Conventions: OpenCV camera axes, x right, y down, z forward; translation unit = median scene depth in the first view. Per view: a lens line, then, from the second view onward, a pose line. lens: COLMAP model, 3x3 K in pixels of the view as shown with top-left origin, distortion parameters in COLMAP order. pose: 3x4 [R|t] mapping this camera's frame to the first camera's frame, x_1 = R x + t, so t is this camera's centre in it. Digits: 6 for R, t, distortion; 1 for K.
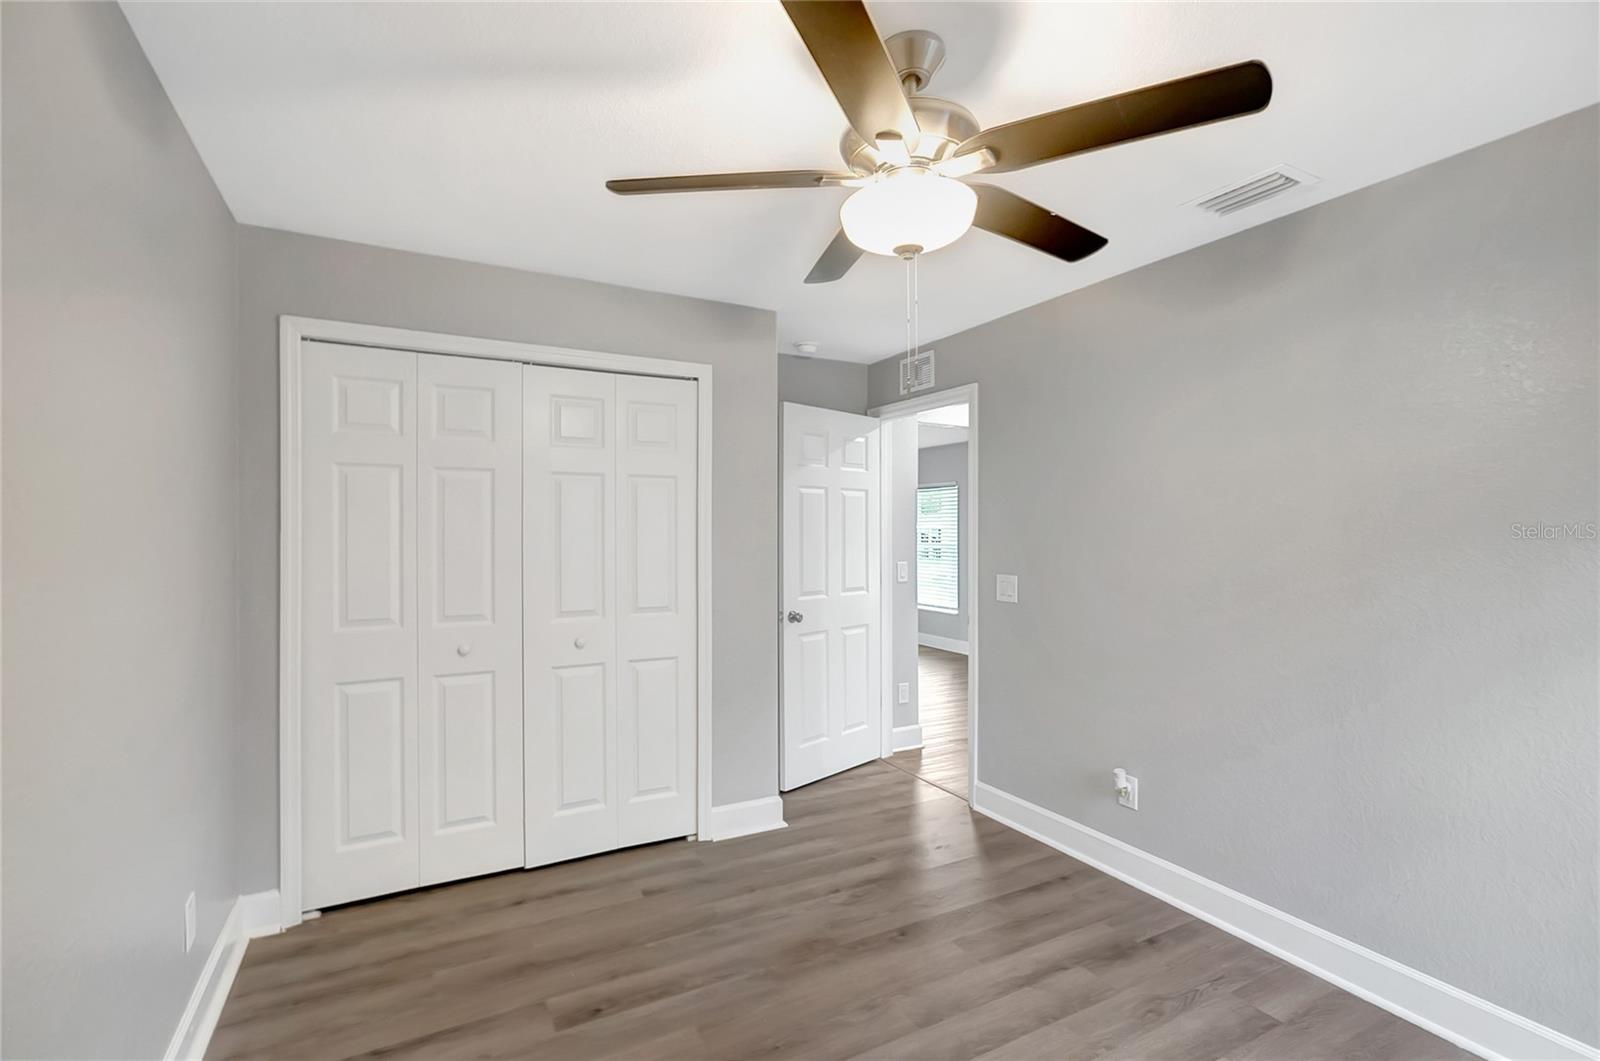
lens RADIAL K [[725.6, 0, 801.0], [0, 725.6, 537.4], [0, 0, 1]] dist [-0.032277, 0.015627]
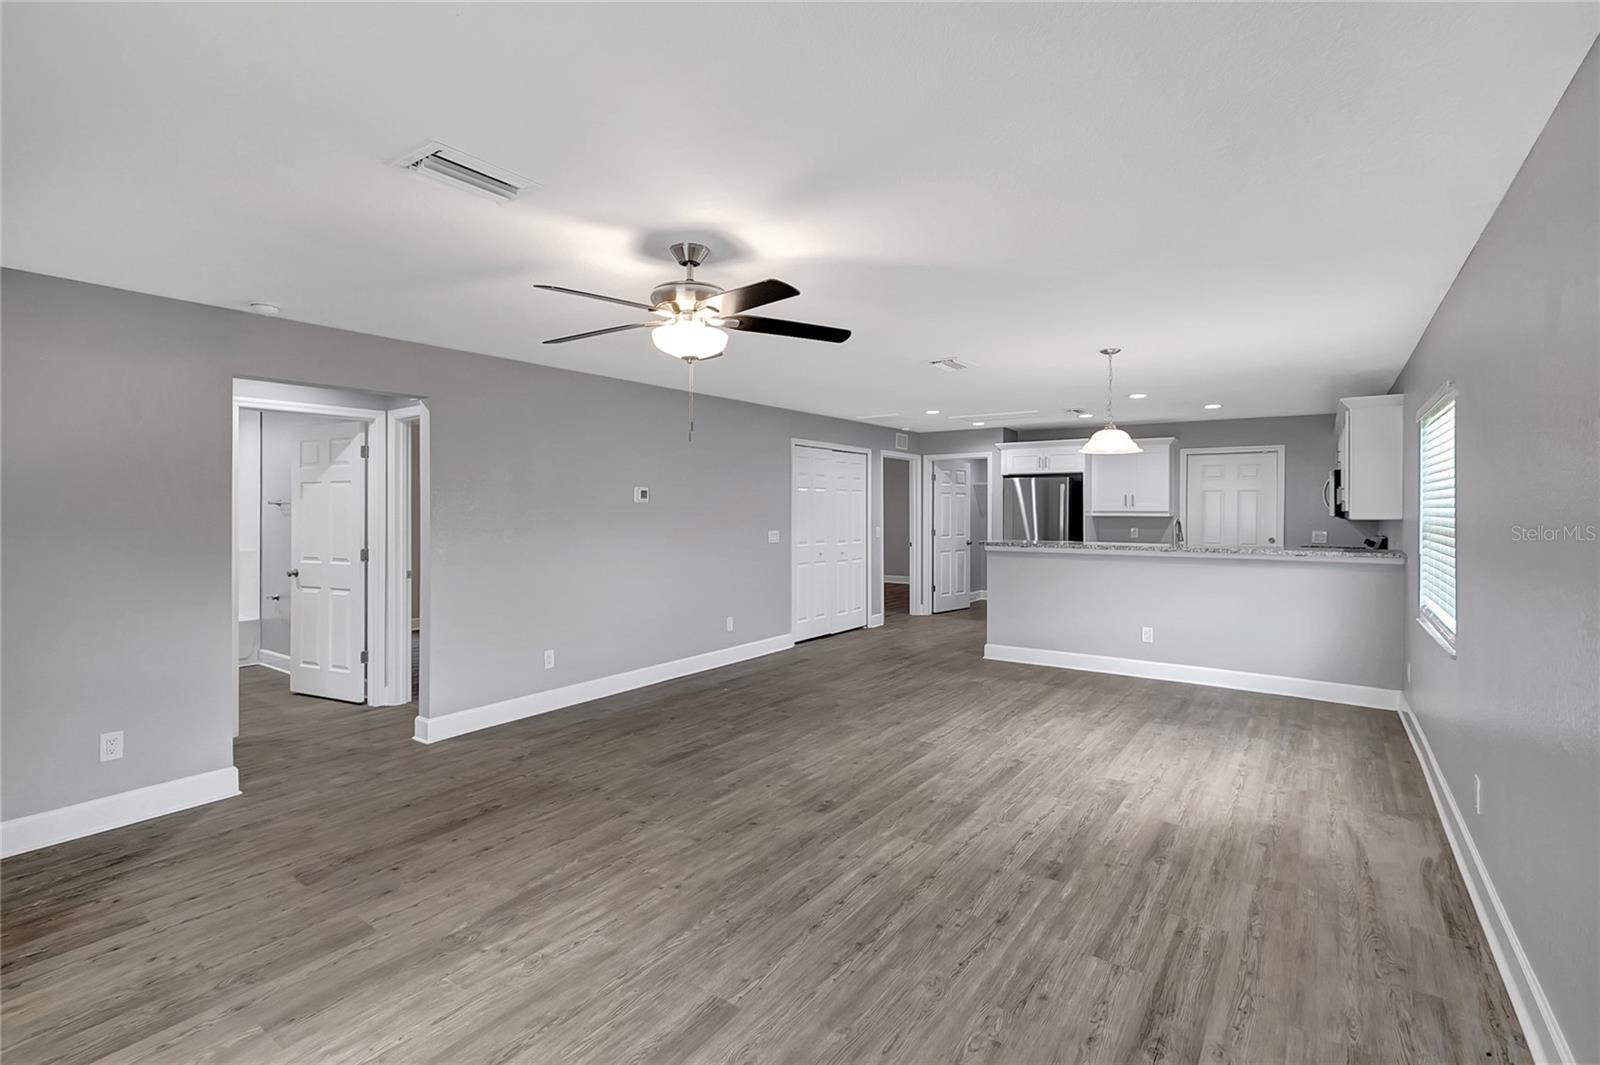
lens RADIAL K [[738.8, 0, 805.5], [0, 738.8, 521.5], [0, 0, 1]] dist [-0.032964, 0.022434]
pose [[0.897768, -0.004308, 0.440447, -1.883365], [0.003642, 0.999991, 0.002357, 0.025271], [-0.440454, -0.000512, 0.897775, -1.636516]]
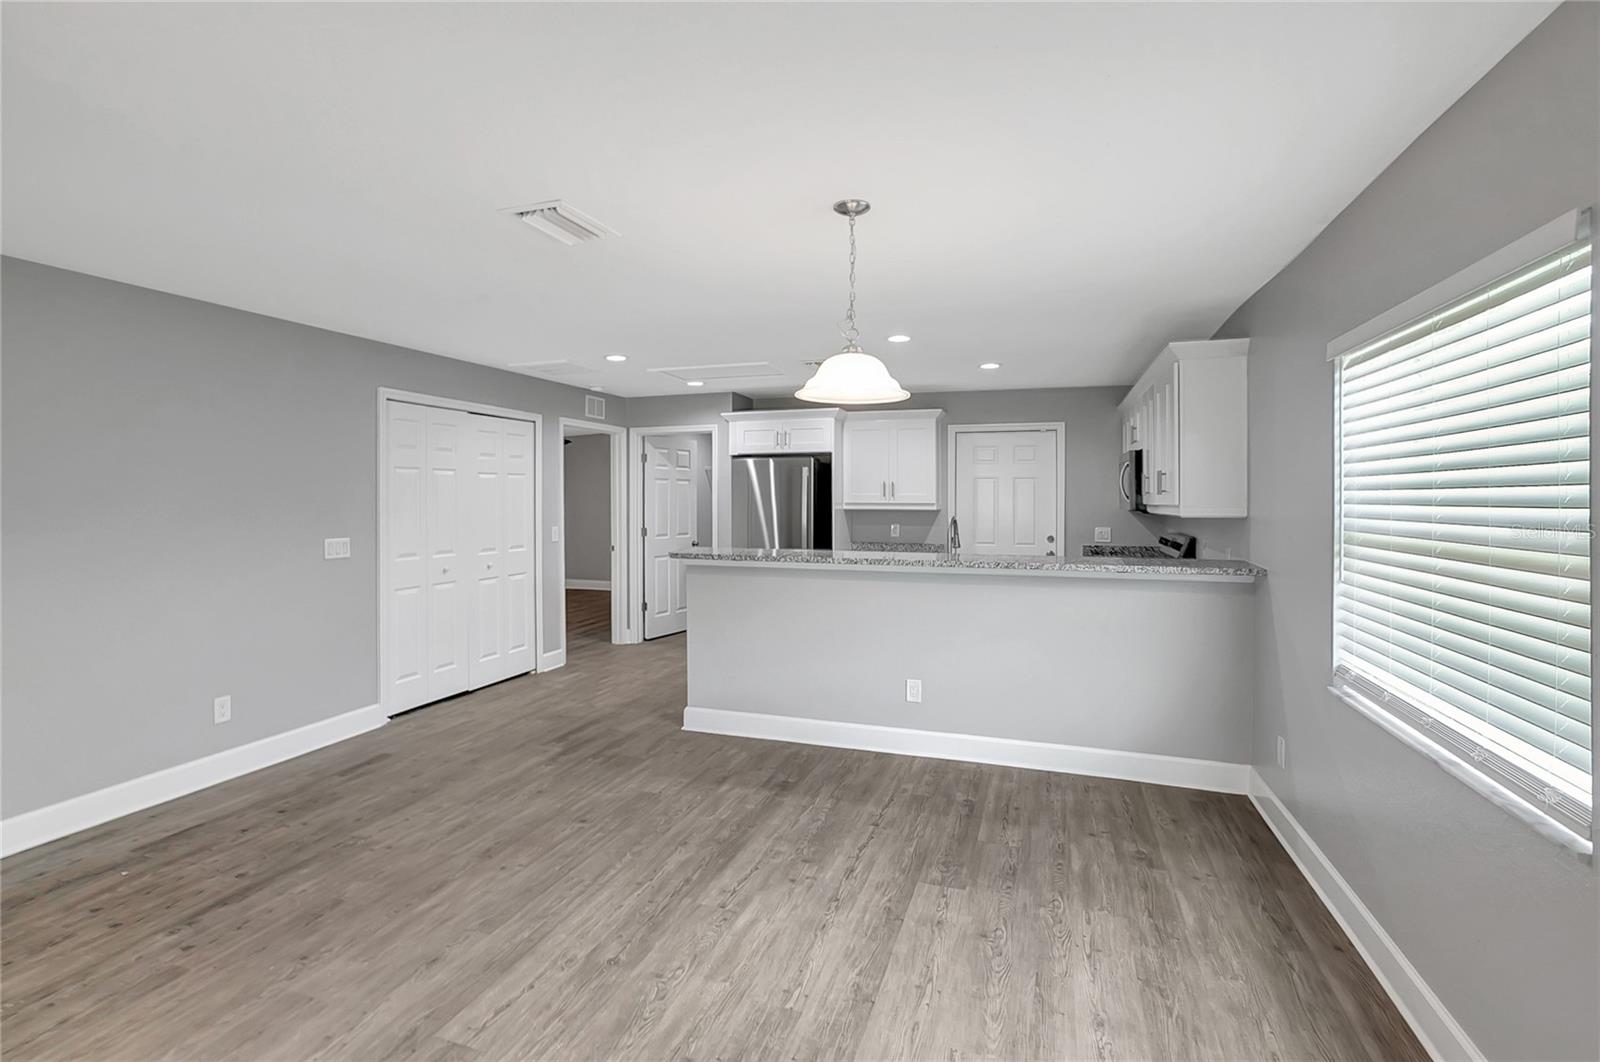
lens RADIAL K [[741.8, 0, 793.3], [0, 741.8, 505.8], [0, 0, 1]] dist [-0.038590, 0.016544]
pose [[0.737147, -0.004352, 0.675719, -1.132412], [0.007118, 0.999974, -0.001325, 0.002106], [-0.675695, 0.005786, 0.737159, -1.009646]]
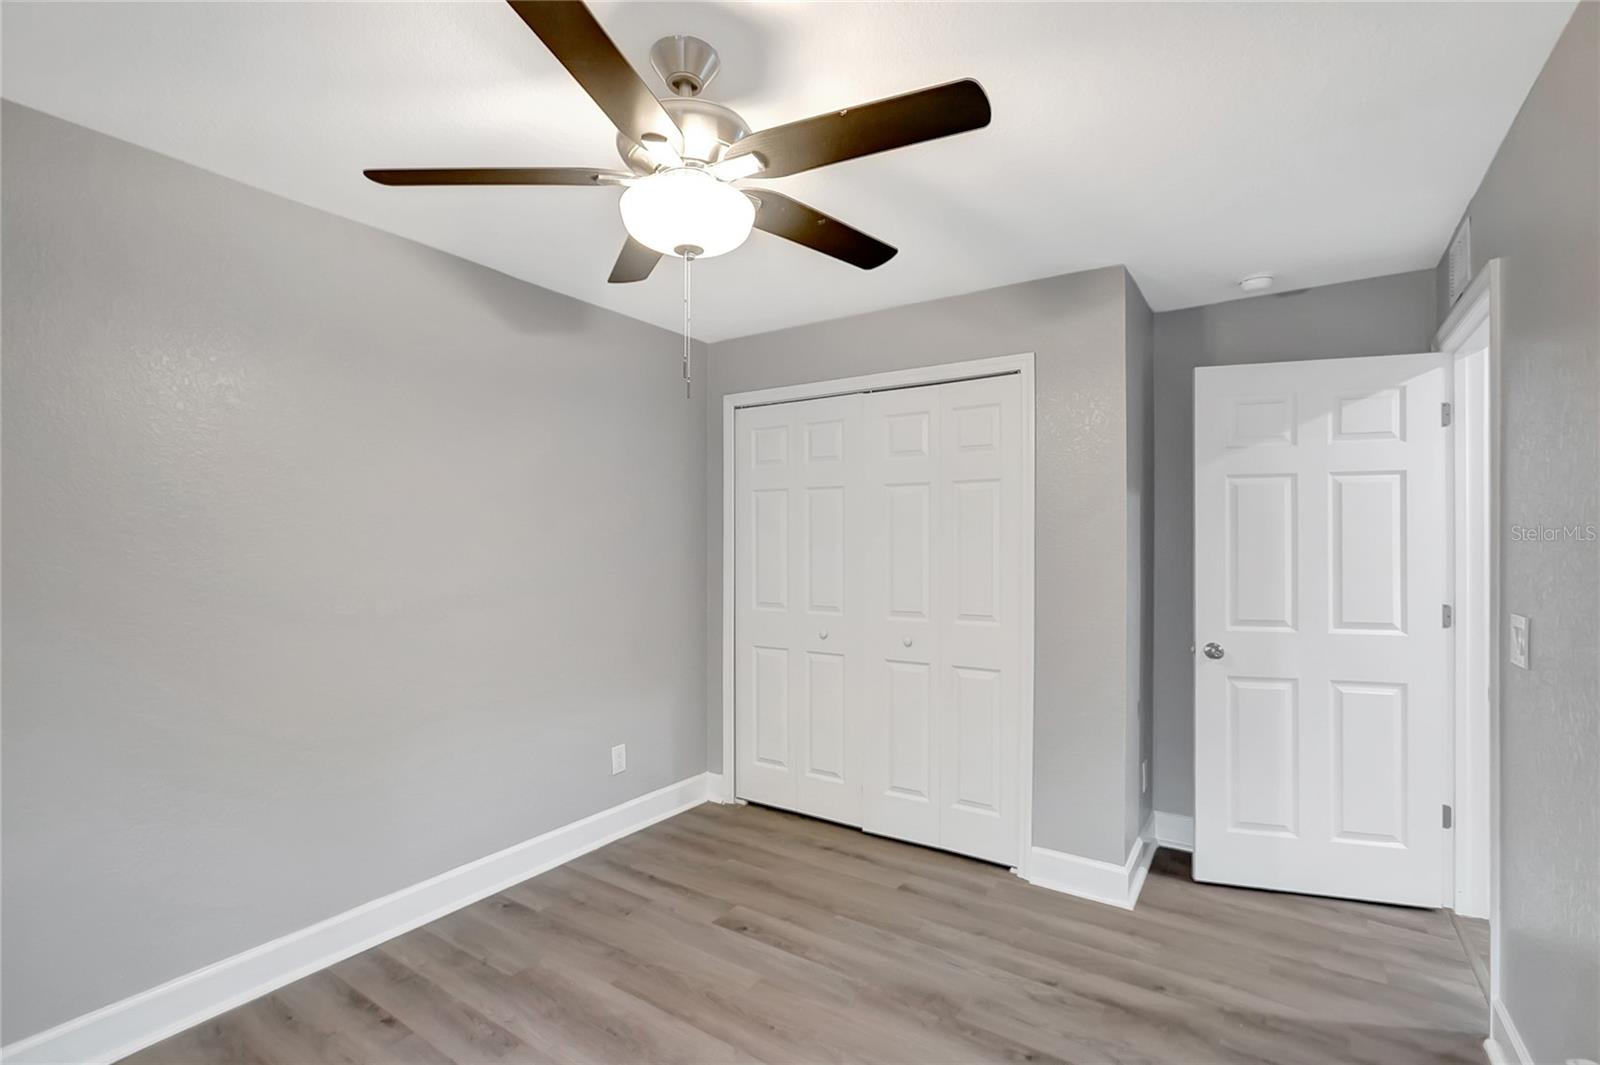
lens RADIAL K [[739.4, 0, 790.2], [0, 739.4, 549.5], [0, 0, 1]] dist [-0.034482, 0.017667]
pose [[0.452642, 0.005565, -0.891675, 0.680109], [-0.007284, 0.999970, 0.002543, 0.008123], [0.891663, 0.005344, 0.452669, 0.394395]]
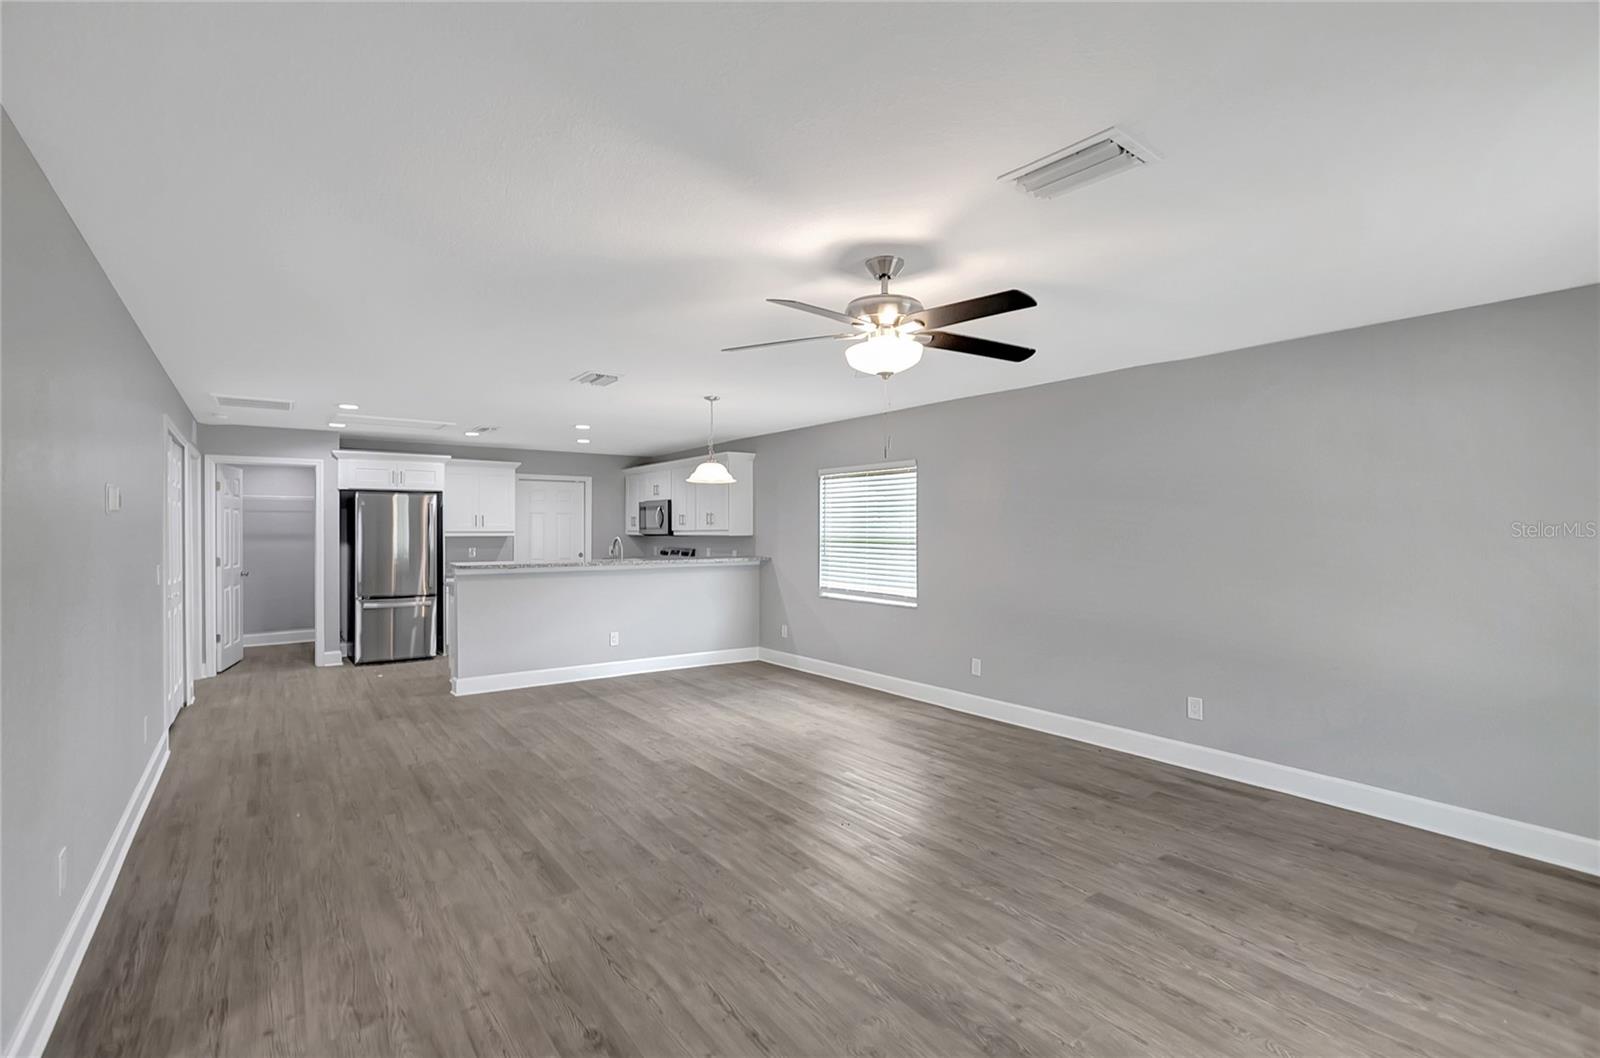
lens RADIAL K [[725.6, 0, 801.0], [0, 725.6, 535.9], [0, 0, 1]] dist [-0.032277, 0.015627]
pose [[-0.145066, -0.004367, 0.989412, -2.582949], [0.015464, 0.999858, 0.006680, 0.014113], [-0.989301, 0.016269, -0.144978, -0.317525]]
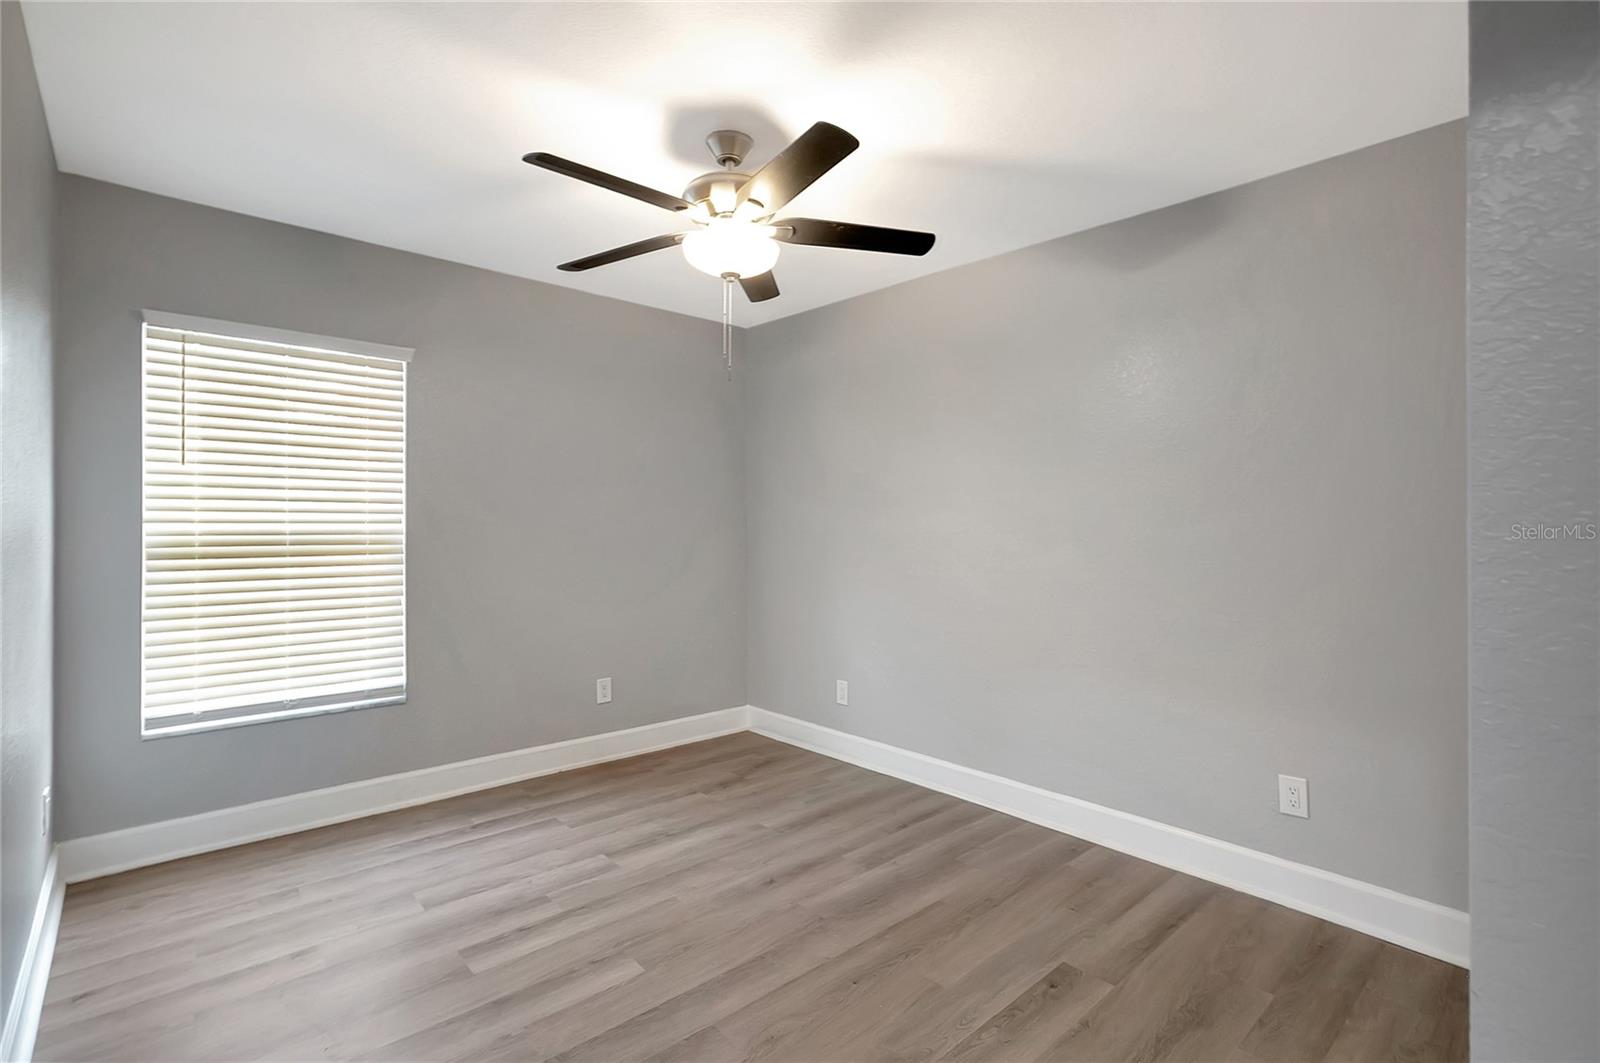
lens RADIAL K [[747.7, 0, 799.5], [0, 747.7, 513.8], [0, 0, 1]] dist [-0.017989, -0.000209]
pose [[-0.974436, -0.011101, -0.224391, 0.212386], [-0.012428, 0.999913, 0.004505, 0.028221], [0.224322, 0.007179, -0.974489, 1.478743]]
